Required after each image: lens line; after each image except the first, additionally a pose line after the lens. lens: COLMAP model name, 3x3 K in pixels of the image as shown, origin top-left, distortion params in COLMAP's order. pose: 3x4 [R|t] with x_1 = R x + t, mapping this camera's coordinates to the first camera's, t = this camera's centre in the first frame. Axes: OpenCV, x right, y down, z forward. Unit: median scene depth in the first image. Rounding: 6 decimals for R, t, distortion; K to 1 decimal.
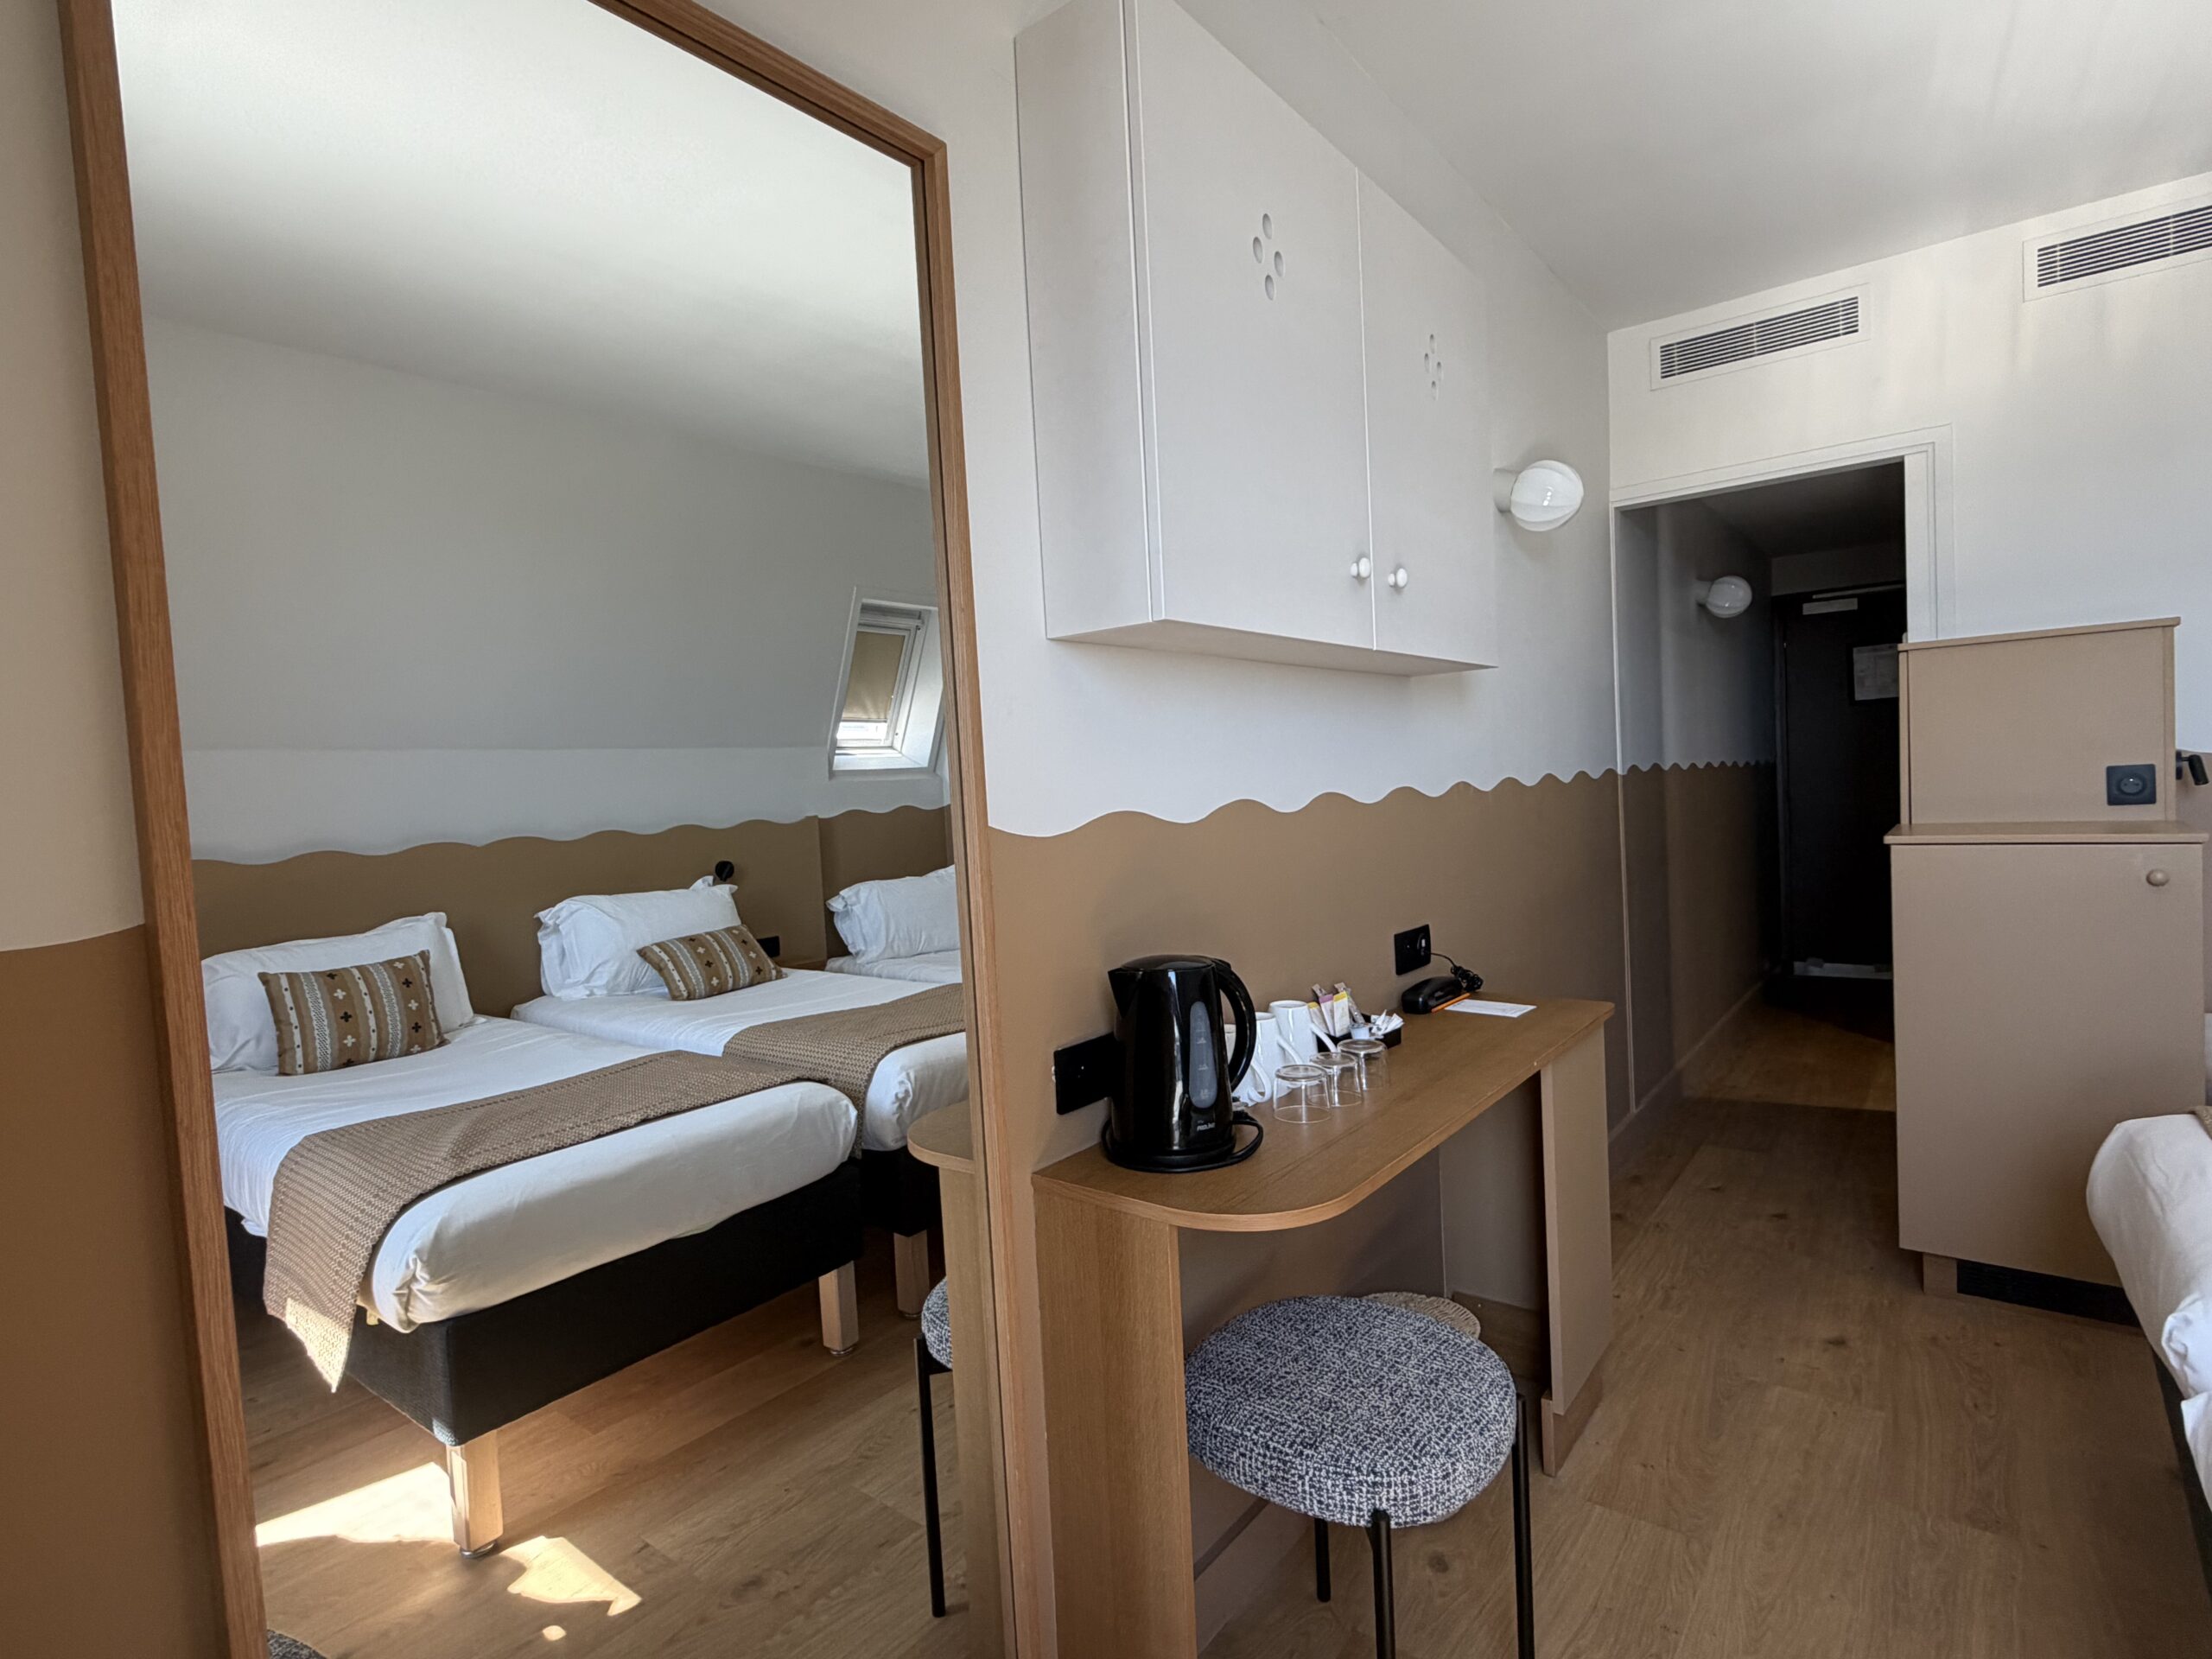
lens RADIAL K [[1121.8, 0, 1103.9], [0, 1121.8, 832.7], [0, 0, 1]] dist [0.001547, -0.001113]
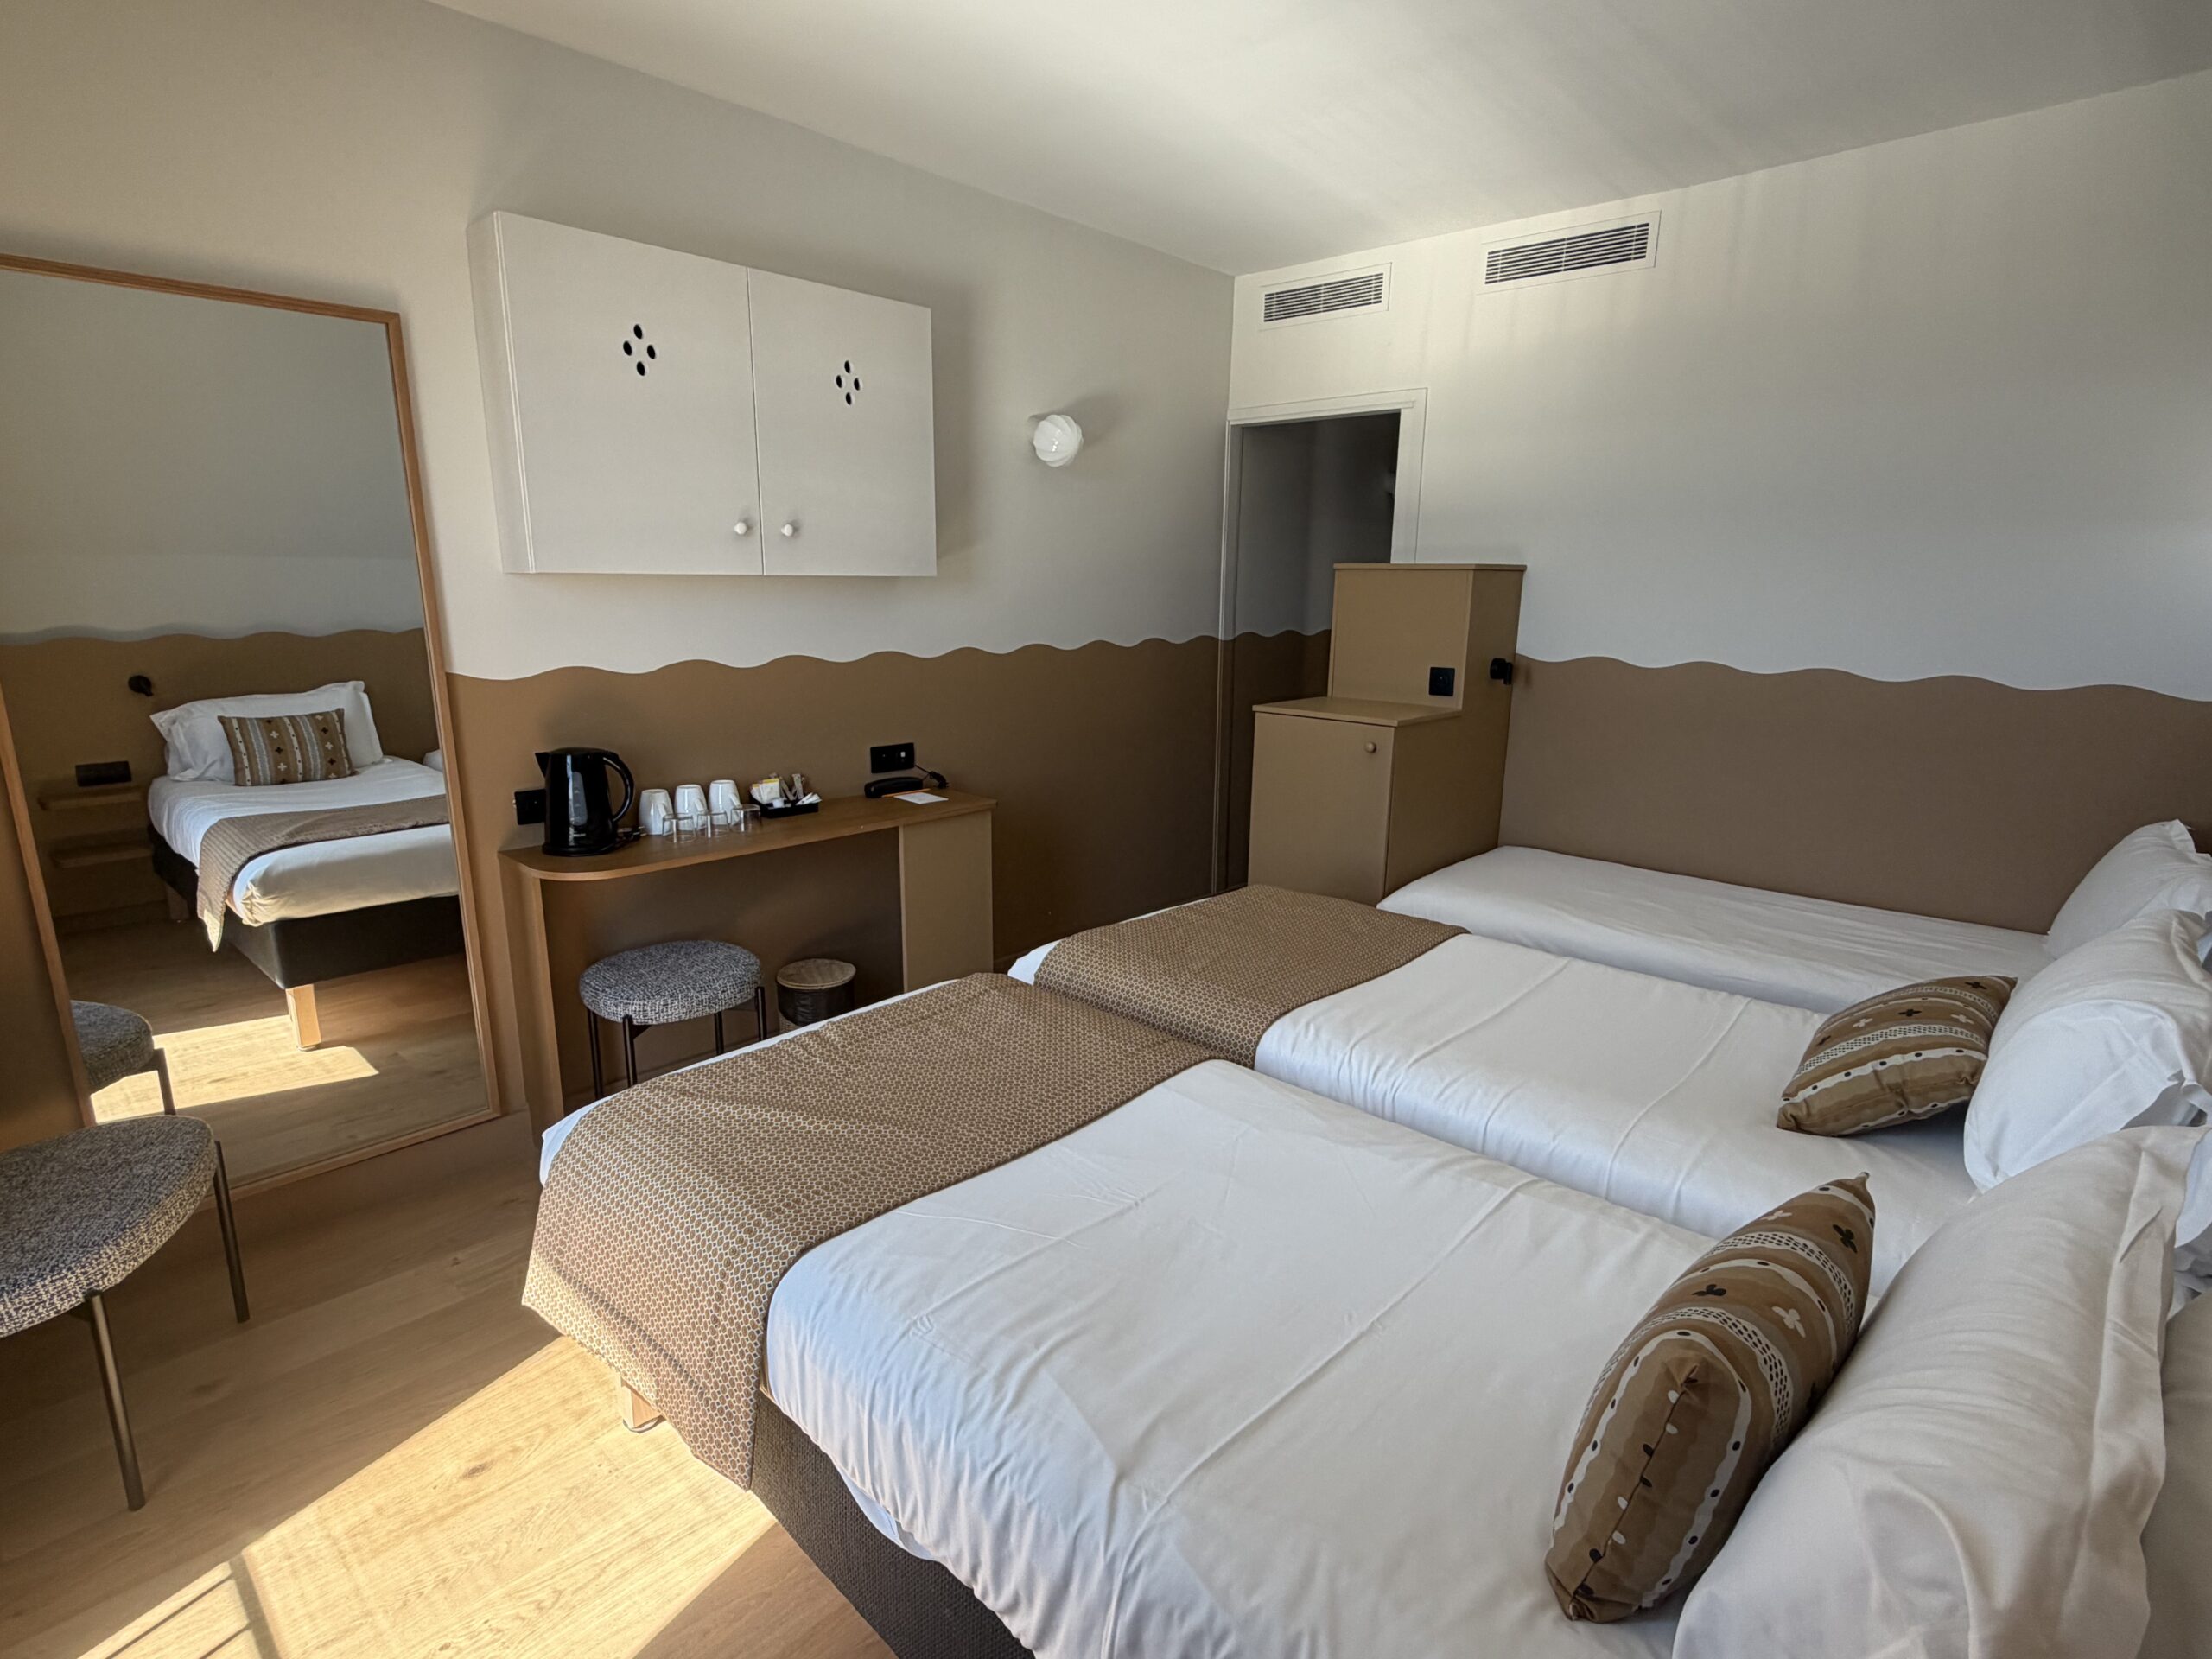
lens RADIAL K [[1121.8, 0, 1107.8], [0, 1121.8, 830.5], [0, 0, 1]] dist [0.001547, -0.001113]
pose [[0.995019, 0.079487, -0.060163, 0.511664], [-0.067315, 0.980875, 0.182628, -0.075915], [0.073529, -0.177668, 0.981340, -0.389111]]
